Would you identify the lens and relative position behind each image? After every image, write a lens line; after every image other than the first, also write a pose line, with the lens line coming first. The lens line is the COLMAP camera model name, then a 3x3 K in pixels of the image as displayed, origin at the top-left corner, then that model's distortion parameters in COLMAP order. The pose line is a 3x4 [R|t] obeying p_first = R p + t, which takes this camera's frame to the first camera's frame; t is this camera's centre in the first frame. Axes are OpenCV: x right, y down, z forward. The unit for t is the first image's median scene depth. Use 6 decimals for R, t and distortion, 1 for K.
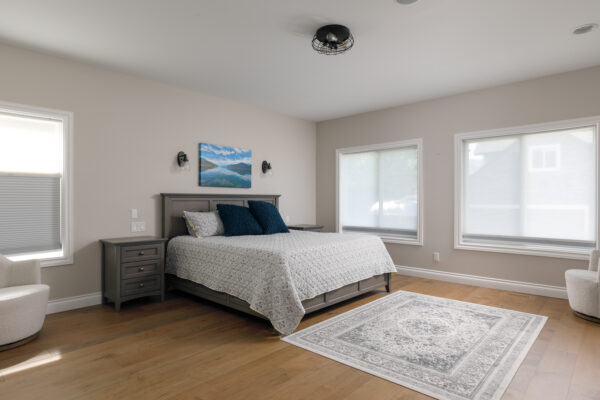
lens RADIAL K [[347.5, 0, 300.0], [0, 347.5, 200.0], [0, 0, 1]] dist [0.000546, 0.000896]
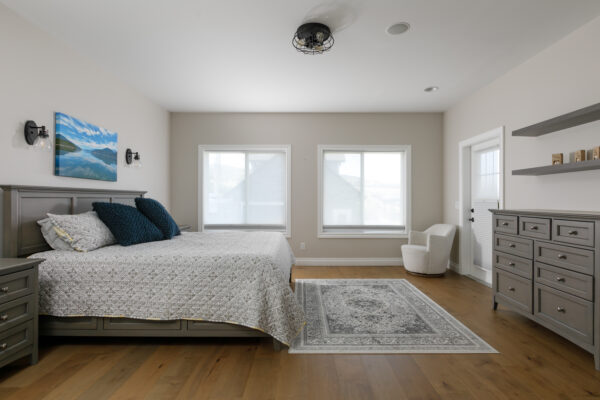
lens RADIAL K [[308.4, 0, 300.0], [0, 308.4, 200.0], [0, 0, 1]] dist [-0.000970, 0.000400]
pose [[0.739496, 0.001965, 0.673158, -0.349573], [-0.006068, 0.999975, 0.003748, 0.001618], [-0.673133, -0.006857, 0.739489, 0.241423]]
